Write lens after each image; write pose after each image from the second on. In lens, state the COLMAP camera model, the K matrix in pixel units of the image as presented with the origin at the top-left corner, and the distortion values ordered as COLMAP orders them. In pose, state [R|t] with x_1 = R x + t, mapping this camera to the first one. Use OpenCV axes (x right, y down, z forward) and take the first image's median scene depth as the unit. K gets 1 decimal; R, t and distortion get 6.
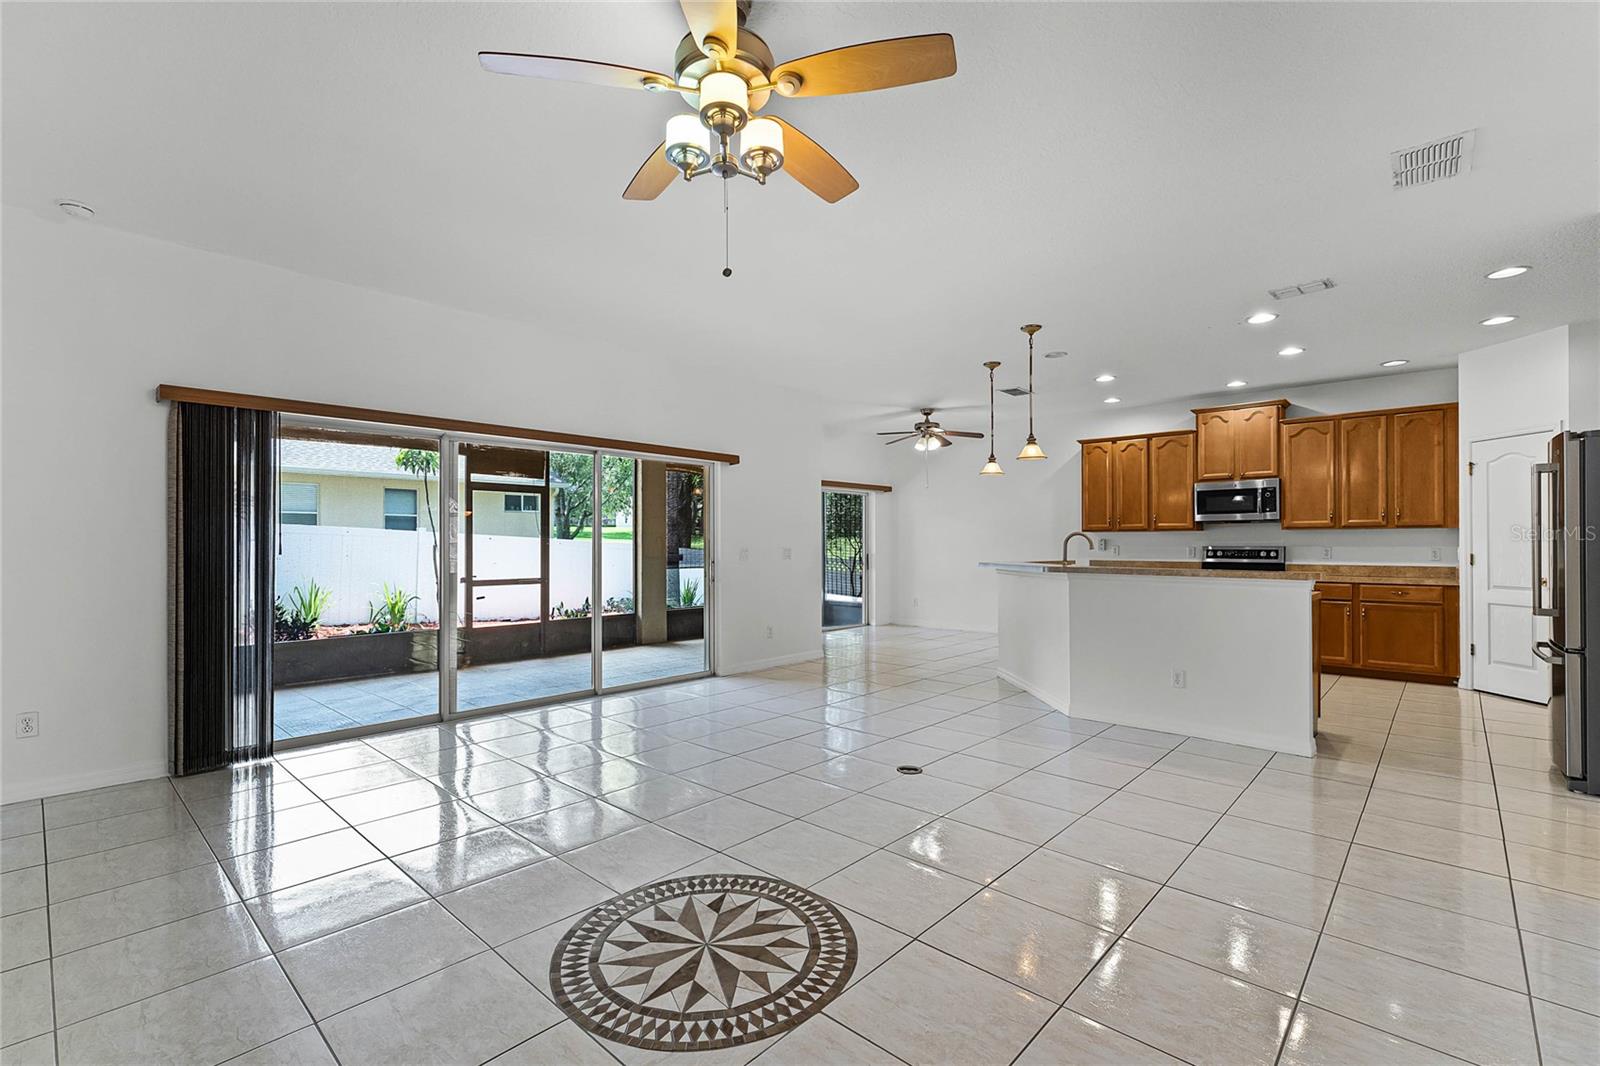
lens RADIAL K [[727.9, 0, 787.4], [0, 727.9, 532.8], [0, 0, 1]] dist [-0.002114, -0.000440]
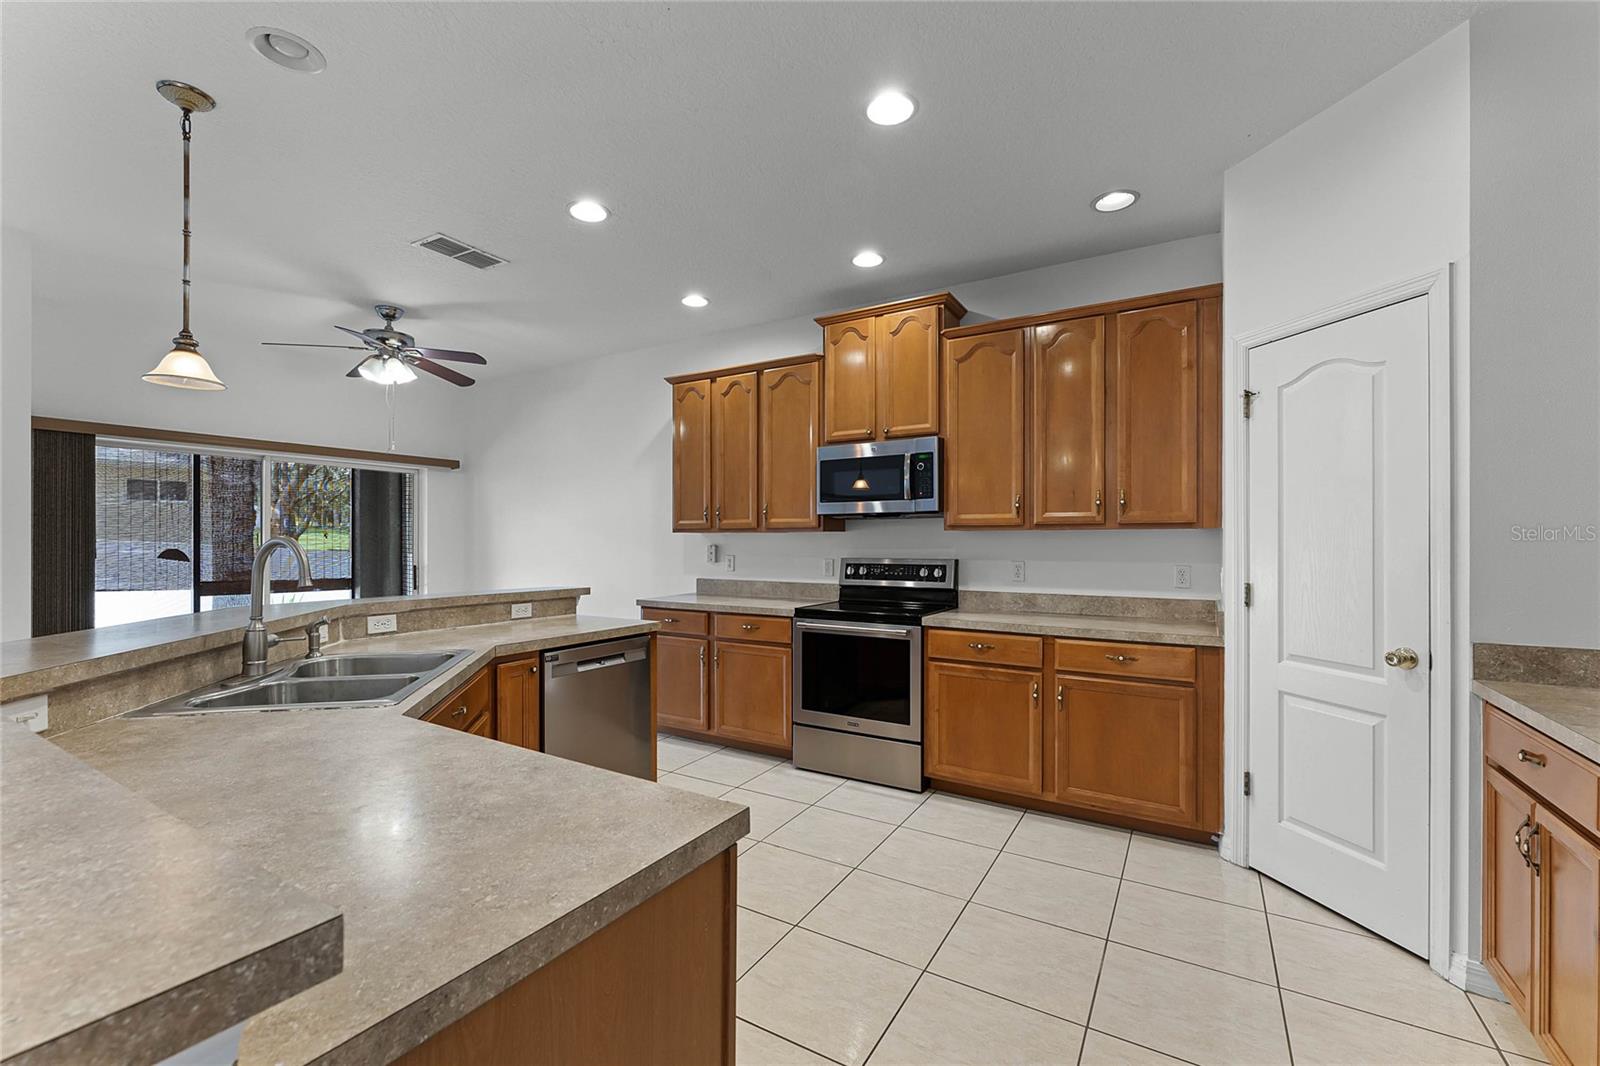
lens RADIAL K [[674.9, 0, 804.3], [0, 674.9, 534.4], [0, 0, 1]] dist [0.002157, -0.001770]
pose [[0.977592, -0.000796, 0.210508, 0.477161], [-0.001144, 0.999958, 0.009092, -0.005757], [-0.210507, -0.009129, 0.977550, 0.530992]]
